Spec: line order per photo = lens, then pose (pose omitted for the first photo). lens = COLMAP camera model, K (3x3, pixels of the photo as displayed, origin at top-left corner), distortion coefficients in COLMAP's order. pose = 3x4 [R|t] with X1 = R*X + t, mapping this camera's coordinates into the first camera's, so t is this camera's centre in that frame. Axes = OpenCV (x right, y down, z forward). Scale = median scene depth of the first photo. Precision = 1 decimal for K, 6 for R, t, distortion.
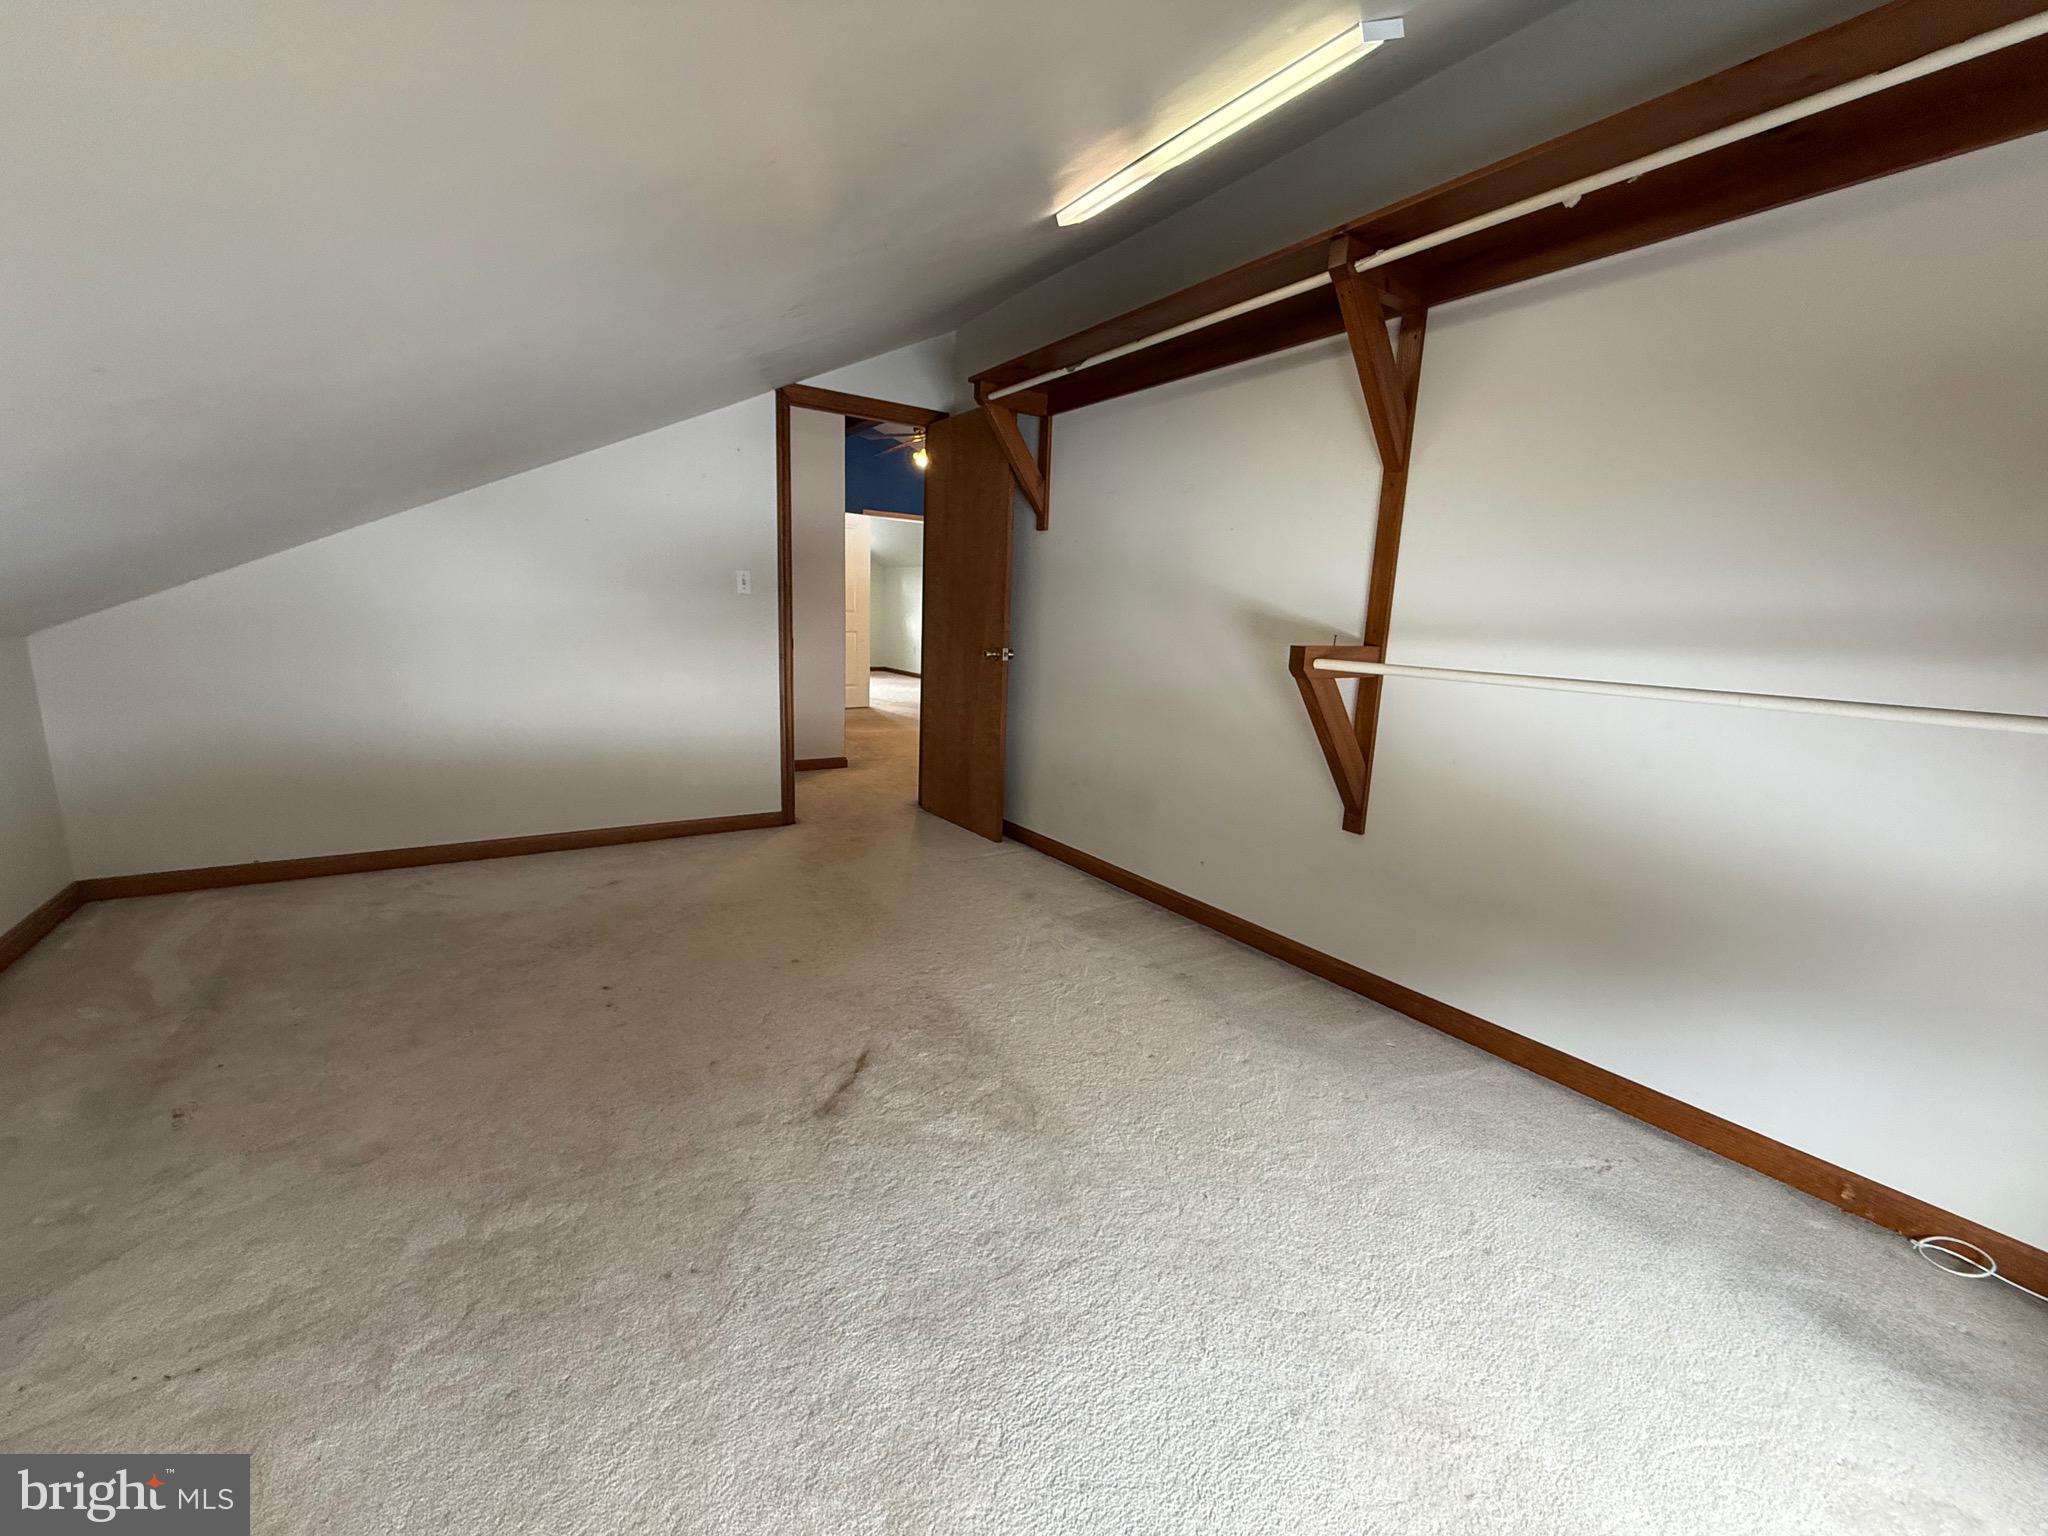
lens RADIAL K [[809.5, 0, 1020.1], [0, 809.5, 767.0], [0, 0, 1]] dist [-0.001548, -0.000144]
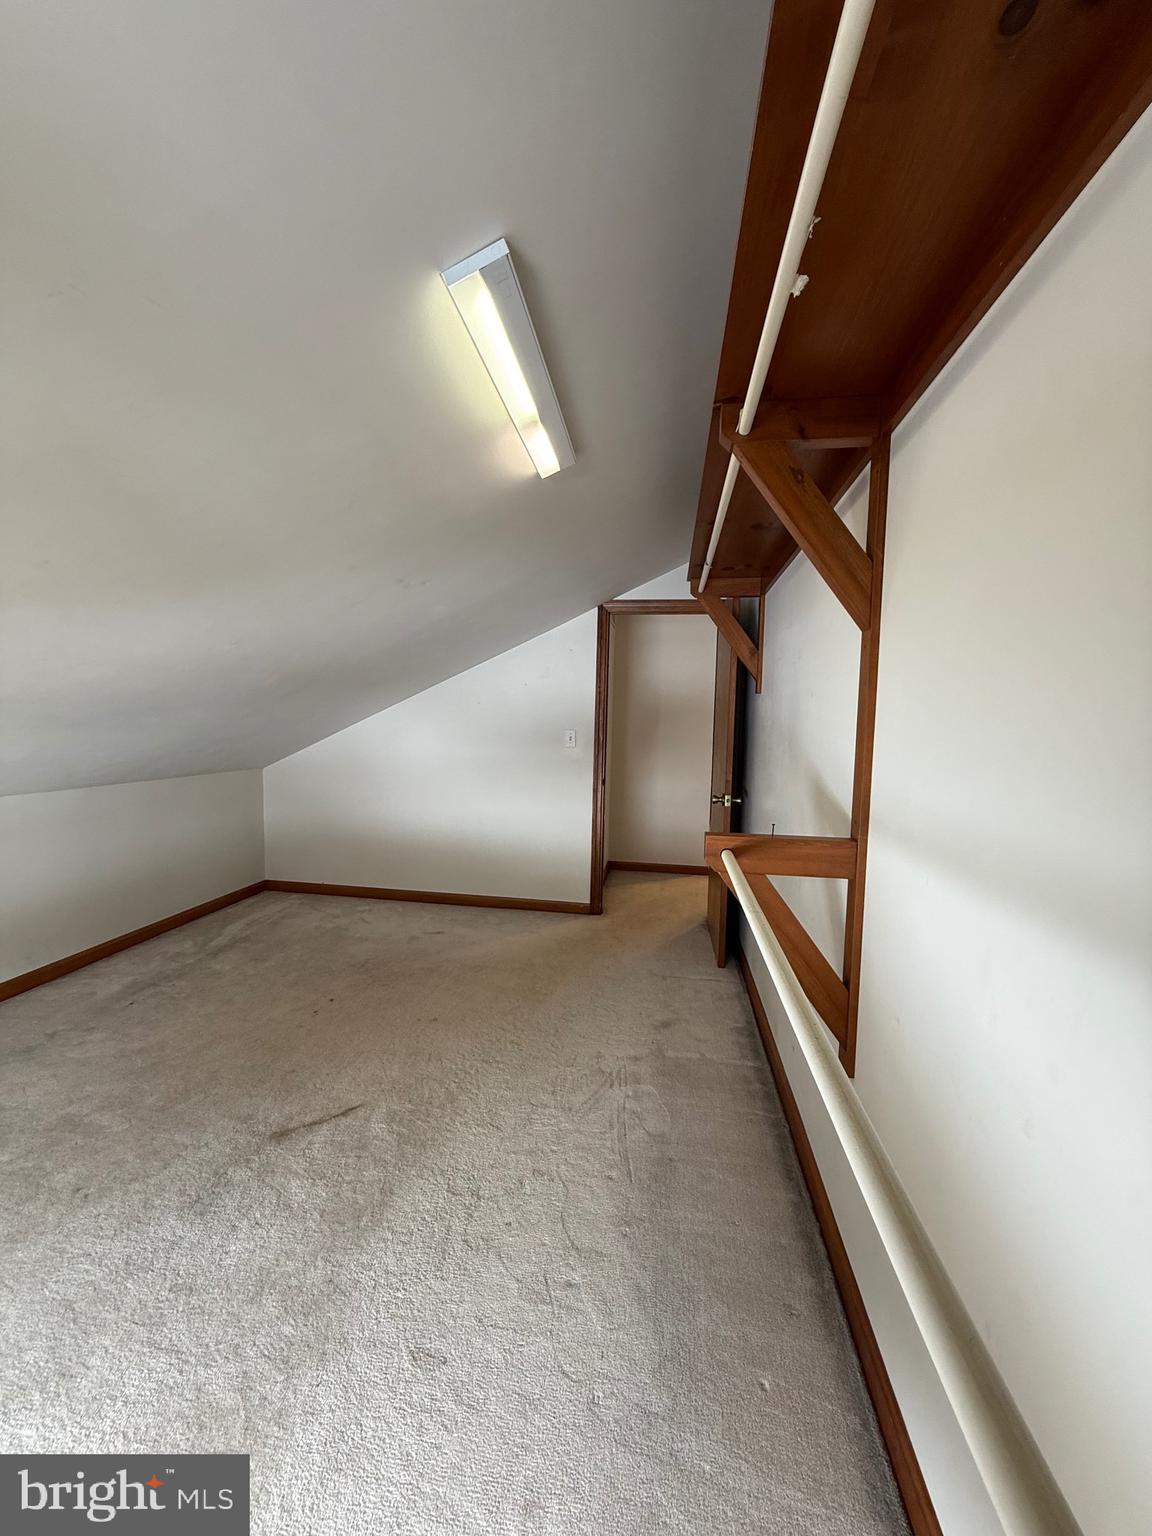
lens RADIAL K [[607.1, 0, 576.9], [0, 607.1, 766.4], [0, 0, 1]] dist [-0.001548, -0.000144]
pose [[0.736825, 0.028650, -0.675476, 0.568610], [-0.121680, 0.988407, -0.090808, -0.118947], [0.665043, 0.149101, 0.731769, 0.326798]]
